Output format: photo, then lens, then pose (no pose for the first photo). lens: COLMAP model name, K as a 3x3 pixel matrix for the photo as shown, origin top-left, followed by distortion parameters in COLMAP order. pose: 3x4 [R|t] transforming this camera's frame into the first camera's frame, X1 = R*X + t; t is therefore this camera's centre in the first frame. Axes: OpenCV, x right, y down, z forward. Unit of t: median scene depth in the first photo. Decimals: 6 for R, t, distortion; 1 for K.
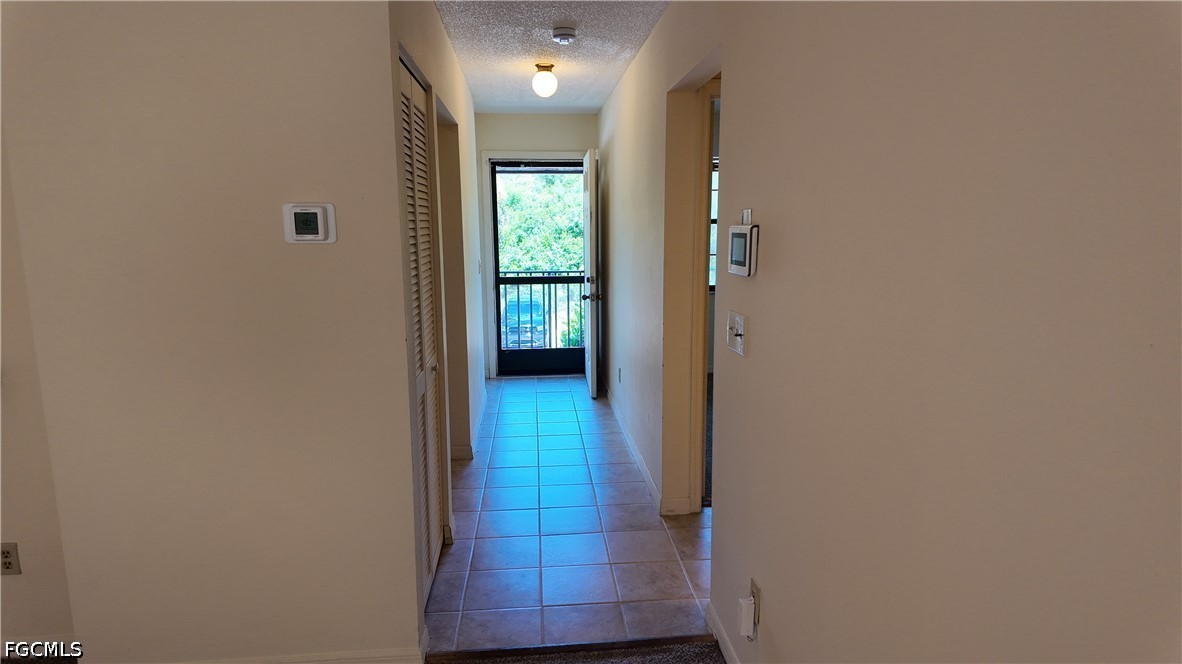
lens RADIAL K [[692.5, 0, 591.0], [0, 692.5, 332.0], [0, 0, 1]] dist [0.102204, -0.111579]
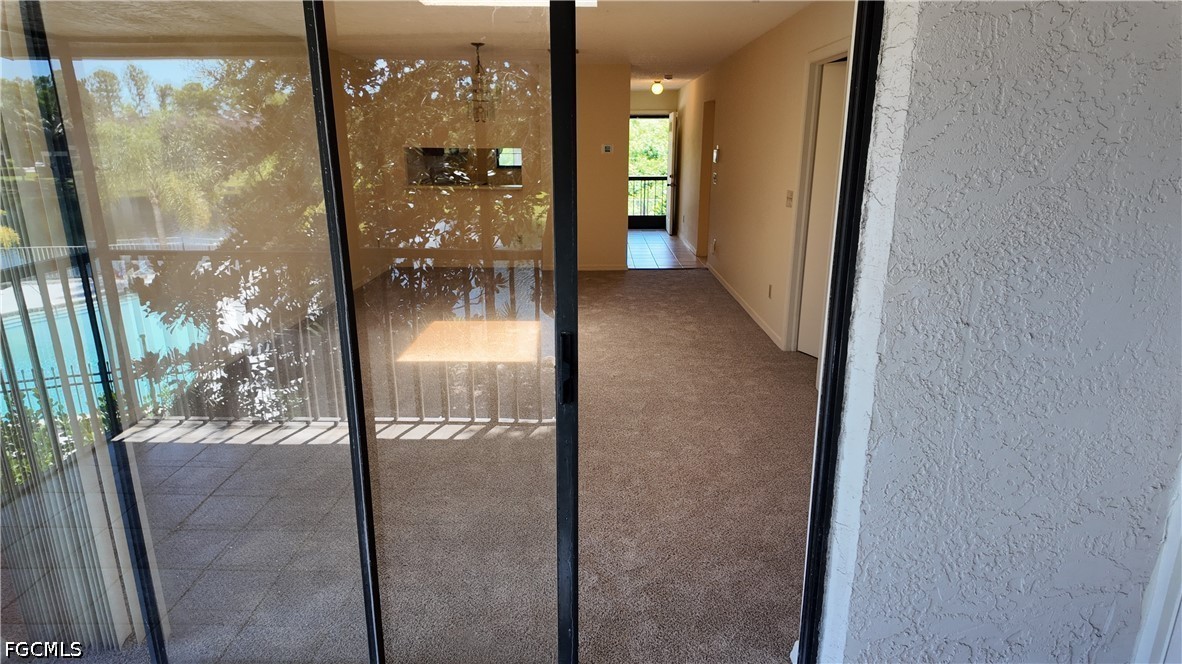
lens RADIAL K [[692.5, 0, 591.0], [0, 692.5, 332.0], [0, 0, 1]] dist [0.102204, -0.111579]
pose [[0.995284, 0.029468, -0.092423, -0.029621], [-0.019644, 0.994229, 0.105464, 0.150977], [0.094998, -0.103151, 0.990119, -0.990027]]
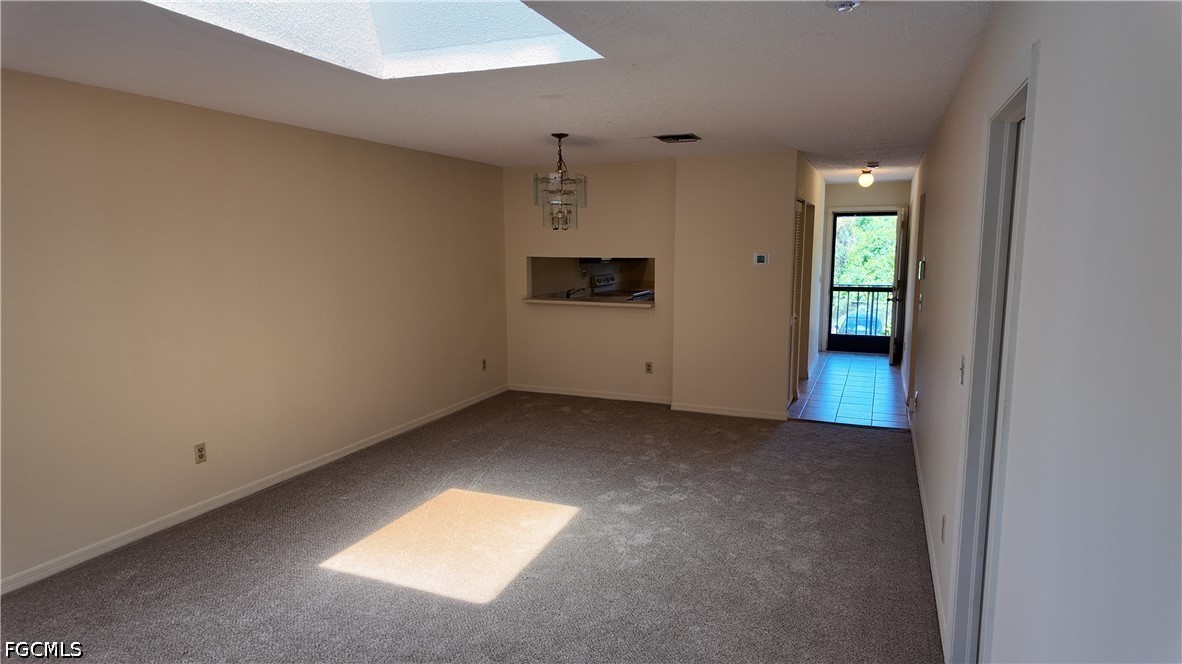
lens RADIAL K [[692.5, 0, 591.0], [0, 692.5, 332.0], [0, 0, 1]] dist [0.102204, -0.111579]
pose [[0.887471, 0.066635, -0.456021, 0.108779], [-0.078192, 0.996917, -0.006499, 0.075700], [0.454182, 0.041425, 0.889945, -0.641312]]
